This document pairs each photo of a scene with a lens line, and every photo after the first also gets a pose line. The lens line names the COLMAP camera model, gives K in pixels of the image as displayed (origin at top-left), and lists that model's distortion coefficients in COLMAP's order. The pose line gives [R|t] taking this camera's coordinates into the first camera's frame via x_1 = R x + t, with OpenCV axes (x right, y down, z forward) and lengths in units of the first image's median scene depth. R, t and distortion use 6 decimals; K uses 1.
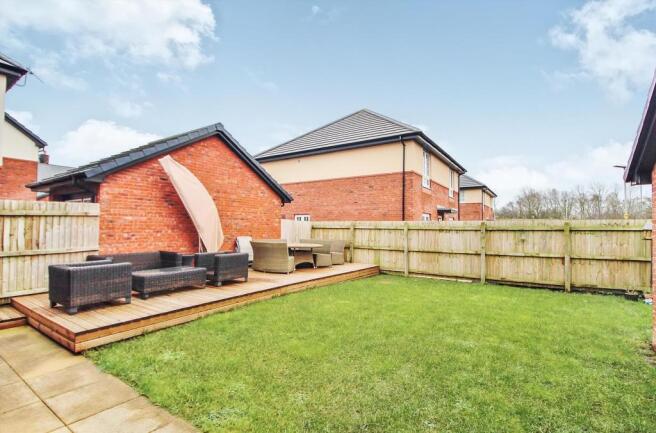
lens RADIAL K [[307.3, 0, 328.1], [0, 307.3, 219.4], [0, 0, 1]] dist [-0.011642, -0.003438]
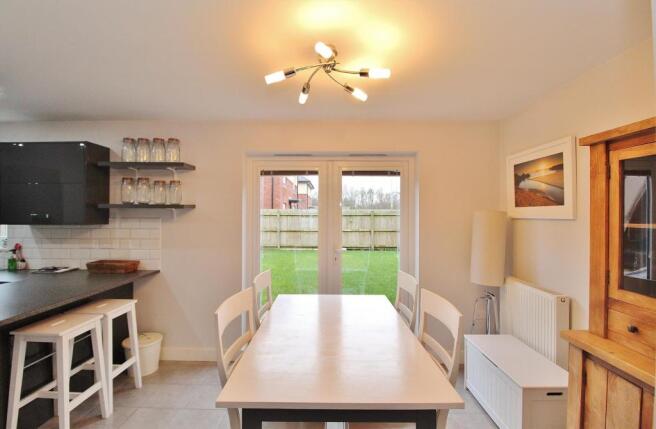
lens RADIAL K [[307.3, 0, 323.7], [0, 307.3, 211.5], [0, 0, 1]] dist [-0.011642, -0.003438]
pose [[0.835514, -0.000097, 0.549469, -0.333276], [-0.011452, 0.999780, 0.017590, -0.011146], [-0.549350, -0.020990, 0.835329, -0.252663]]
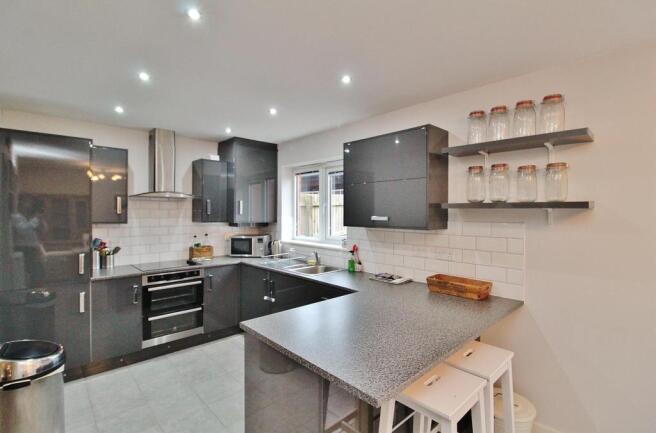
lens RADIAL K [[307.3, 0, 329.0], [0, 307.3, 216.9], [0, 0, 1]] dist [-0.011642, -0.003438]
pose [[0.978463, -0.000399, -0.206423, -0.388532], [0.009083, 0.999113, 0.041125, -0.010708], [0.206224, -0.042114, 0.977598, -0.126307]]
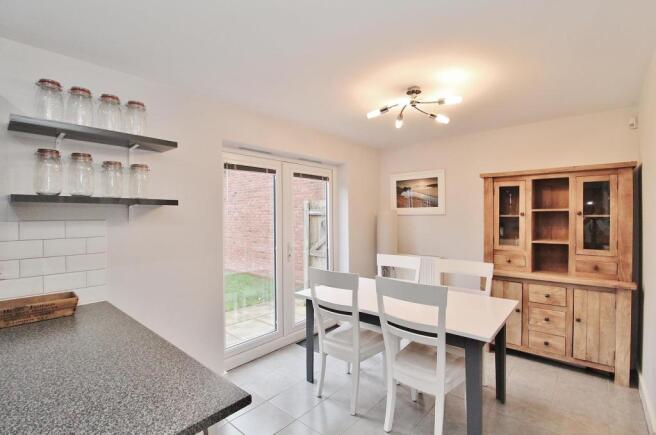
lens RADIAL K [[300.7, 0, 330.5], [0, 300.7, 214.7], [0, 0, 1]] dist [-0.018152, -0.000632]
pose [[0.128243, -0.006693, 0.991720, -0.478251], [-0.017662, 0.999803, 0.009031, -0.004338], [-0.991585, -0.018674, 0.128100, -0.065931]]
